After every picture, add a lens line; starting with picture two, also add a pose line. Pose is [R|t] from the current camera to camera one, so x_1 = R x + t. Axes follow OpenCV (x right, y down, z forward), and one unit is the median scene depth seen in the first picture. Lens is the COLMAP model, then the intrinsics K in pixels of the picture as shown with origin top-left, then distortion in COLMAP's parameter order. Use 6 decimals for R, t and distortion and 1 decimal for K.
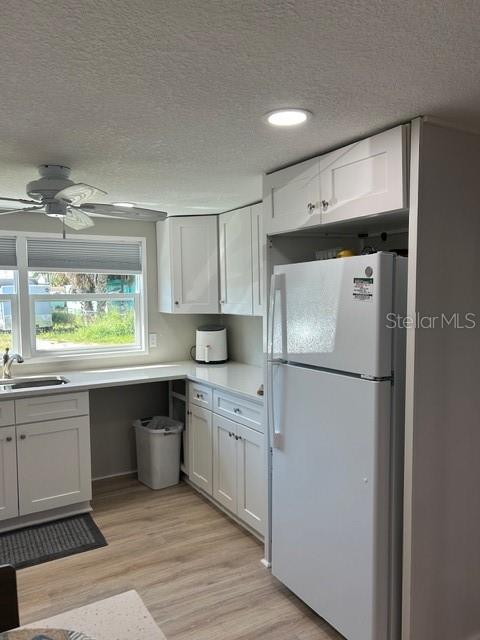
lens RADIAL K [[481.5, 0, 242.1], [0, 481.5, 322.6], [0, 0, 1]] dist [0.038220, -0.057700]
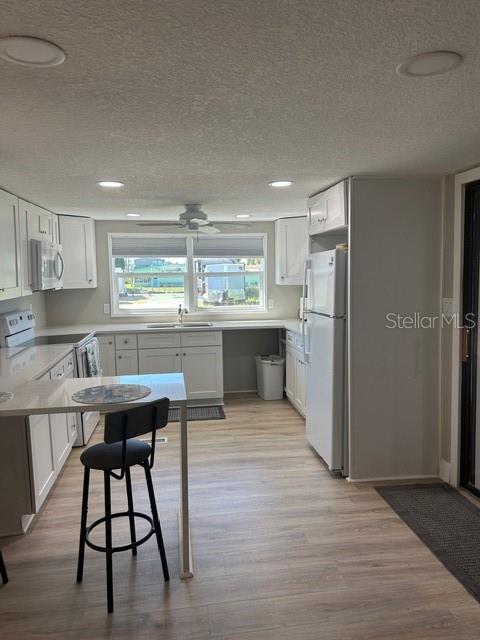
lens RADIAL K [[481.5, 0, 244.0], [0, 481.5, 319.8], [0, 0, 1]] dist [0.038220, -0.057700]
pose [[0.921385, 0.033136, -0.387236, 0.347349], [-0.016814, 0.998825, 0.045461, 0.024382], [0.388287, -0.035376, 0.920859, -0.429366]]
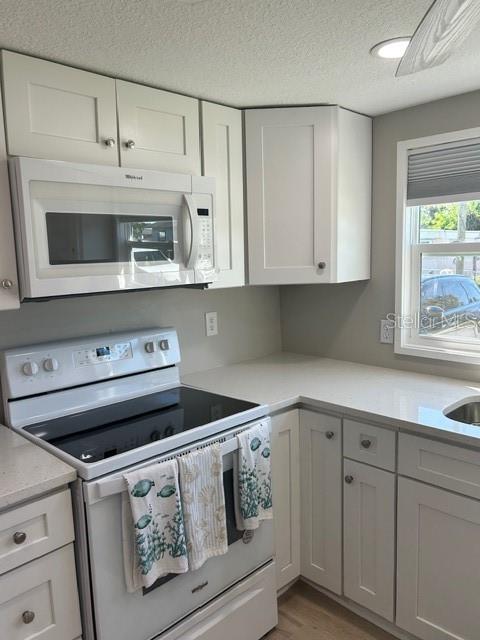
lens RADIAL K [[481.5, 0, 238.2], [0, 481.5, 320.2], [0, 0, 1]] dist [0.038220, -0.057700]
pose [[0.230691, 0.131544, -0.964094, -0.093623], [-0.034824, 0.991301, 0.126924, -0.024579], [0.972404, 0.004294, 0.233265, 0.505616]]
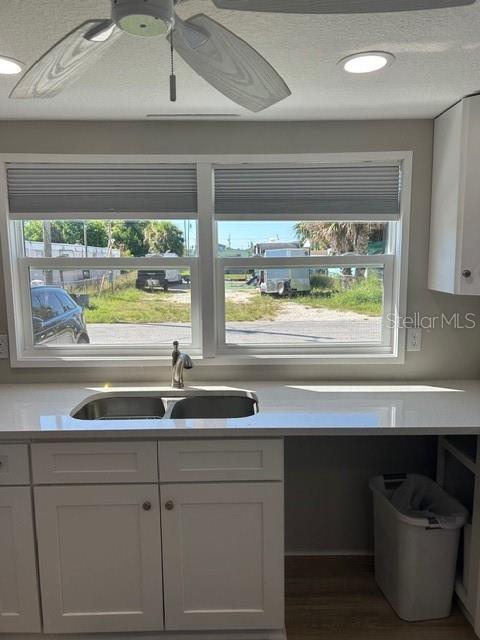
lens RADIAL K [[481.5, 0, 241.8], [0, 481.5, 322.8], [0, 0, 1]] dist [0.038220, -0.057700]
pose [[0.862952, 0.066864, -0.500842, -0.087162], [-0.028804, 0.996104, 0.083353, -0.026546], [0.504464, -0.057504, 0.861516, 0.468562]]
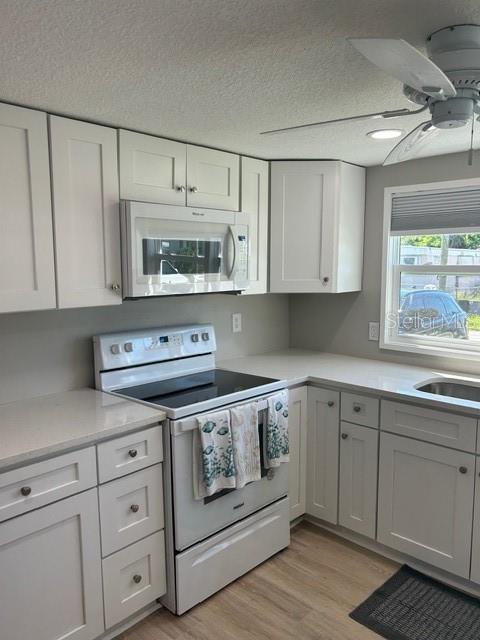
lens RADIAL K [[481.5, 0, 238.6], [0, 481.5, 323.1], [0, 0, 1]] dist [0.038220, -0.057700]
pose [[0.254034, 0.122213, -0.959443, 0.075854], [-0.060816, 0.992040, 0.110263, -0.026918], [0.965281, 0.030339, 0.259445, 0.404404]]
